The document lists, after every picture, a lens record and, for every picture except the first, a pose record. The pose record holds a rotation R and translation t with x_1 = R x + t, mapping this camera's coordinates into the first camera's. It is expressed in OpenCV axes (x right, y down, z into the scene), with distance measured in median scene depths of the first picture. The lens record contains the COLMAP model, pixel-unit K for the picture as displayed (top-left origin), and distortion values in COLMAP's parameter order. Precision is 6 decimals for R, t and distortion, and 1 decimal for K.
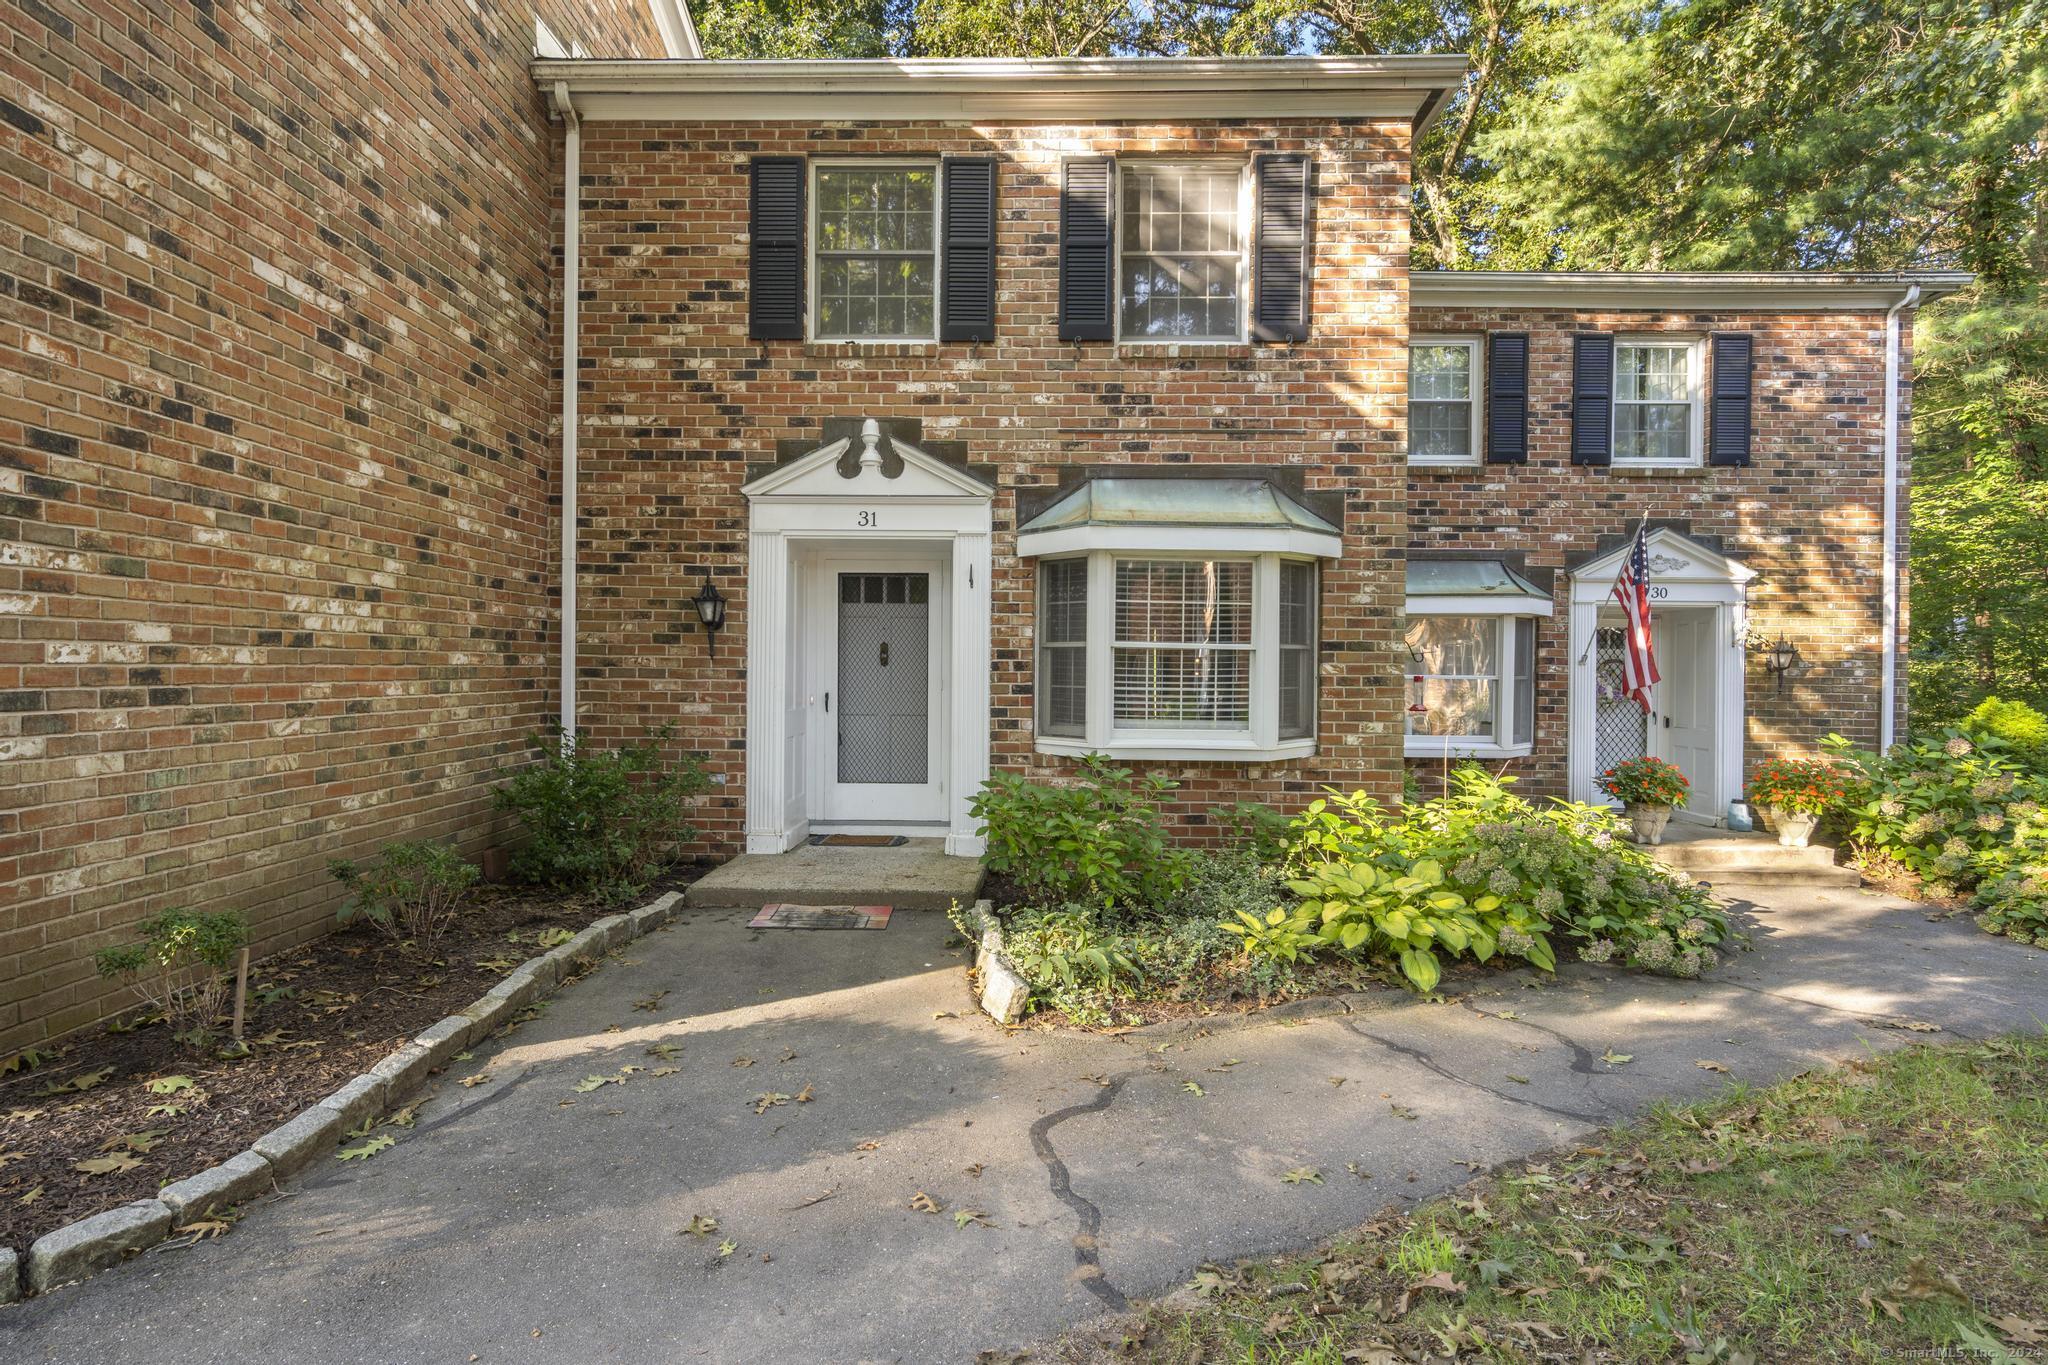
lens RADIAL K [[1095.0, 0, 1020.1], [0, 1095.0, 665.6], [0, 0, 1]] dist [0.002883, 0.001032]
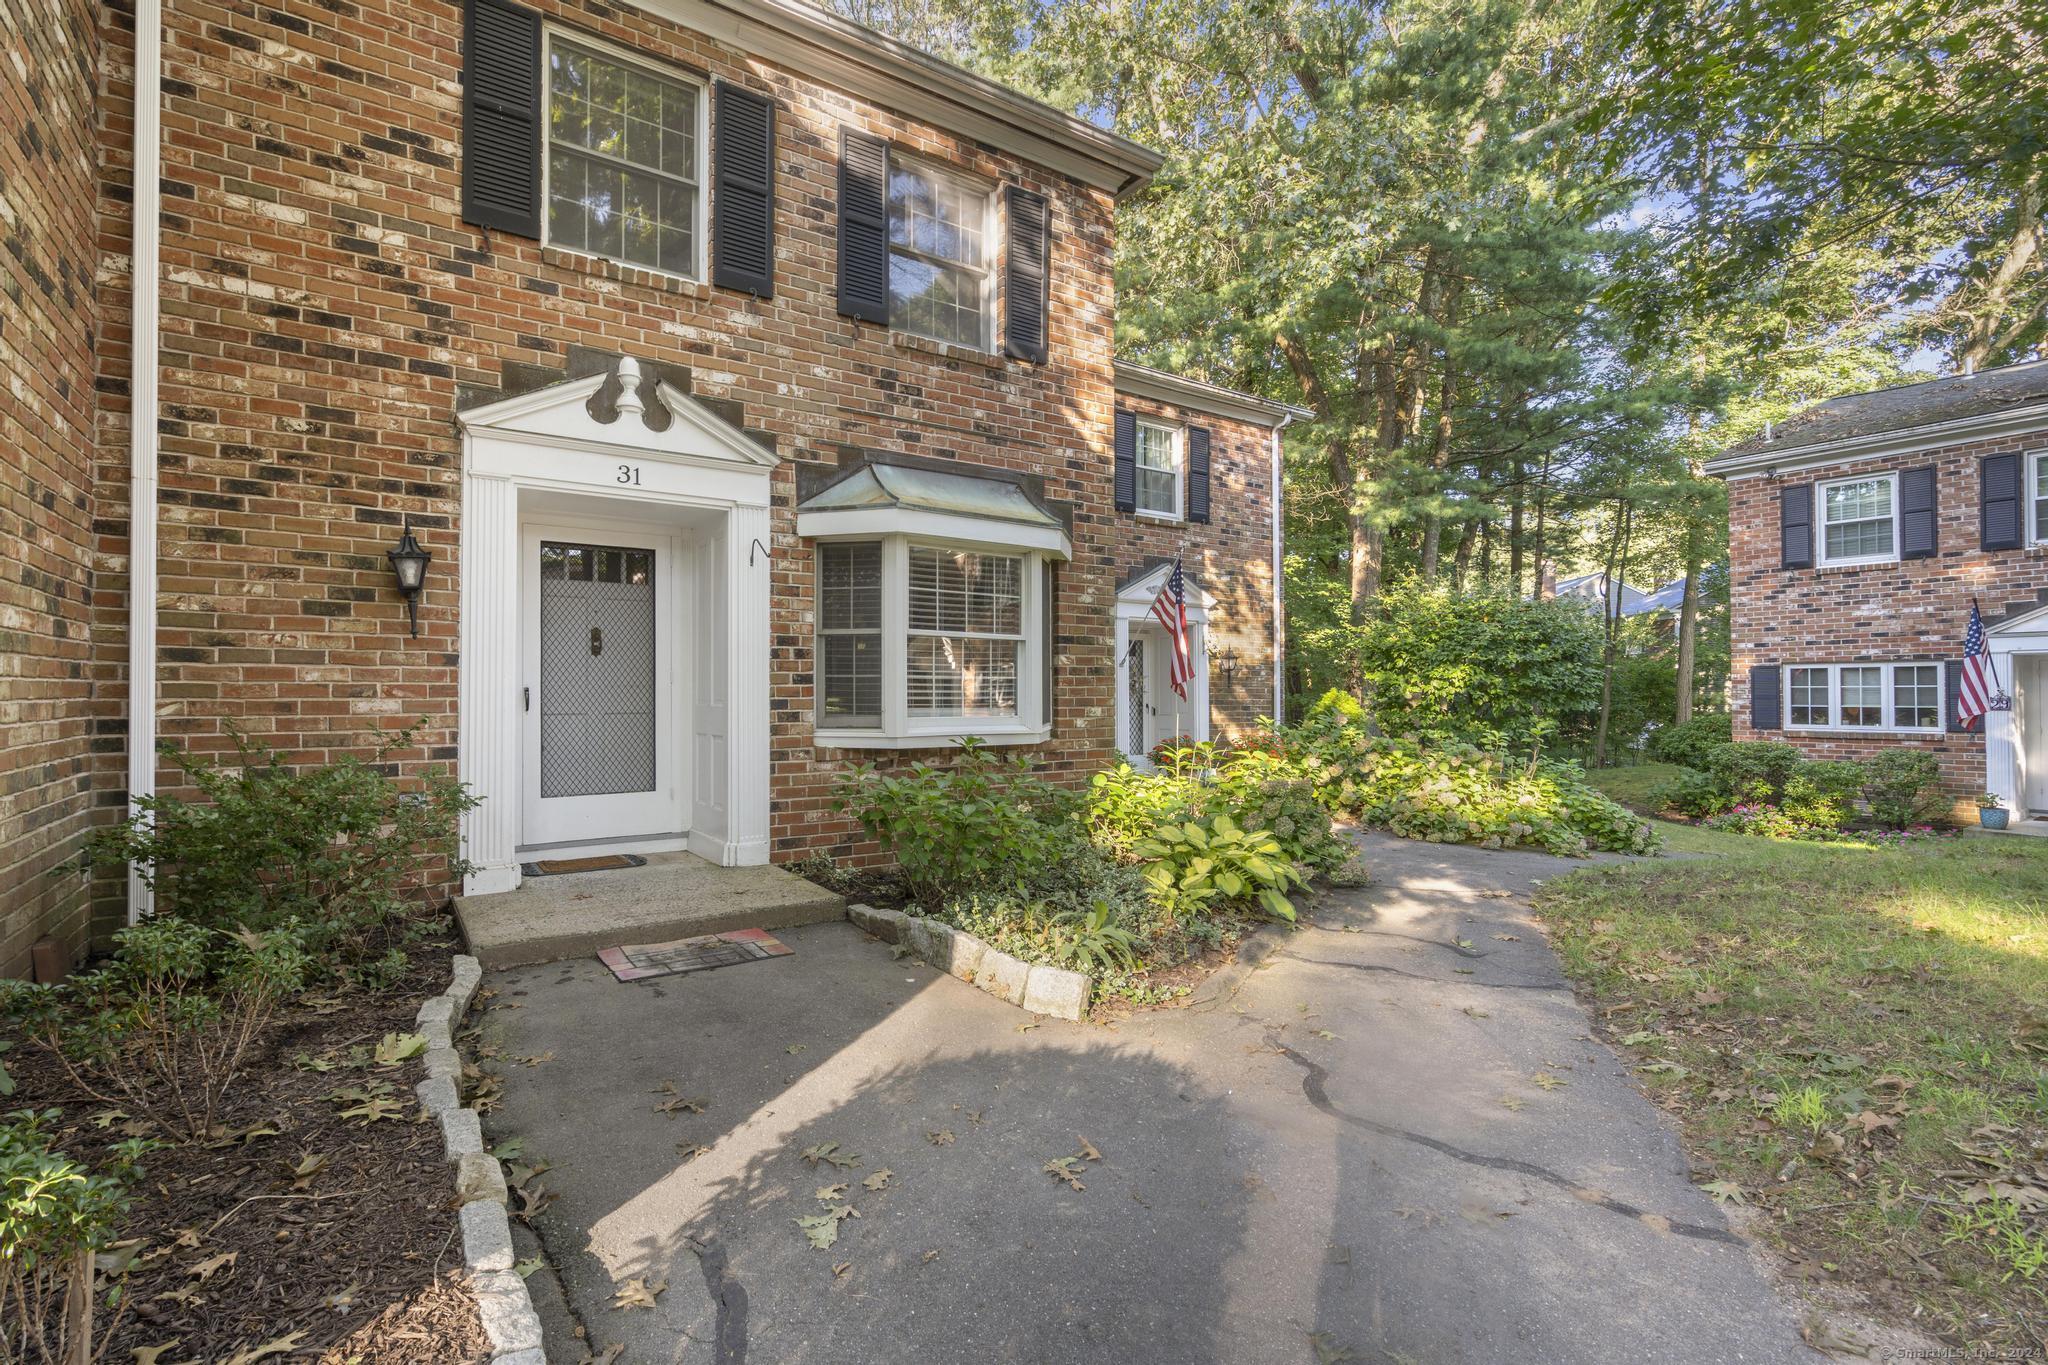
lens RADIAL K [[949.7, 0, 1014.1], [0, 949.7, 674.9], [0, 0, 1]] dist [-0.003012, 0.001841]
pose [[0.806379, 0.001379, 0.591397, -0.329029], [0.007944, 0.999882, -0.013163, 0.030141], [-0.591346, 0.015312, 0.806273, 0.244349]]
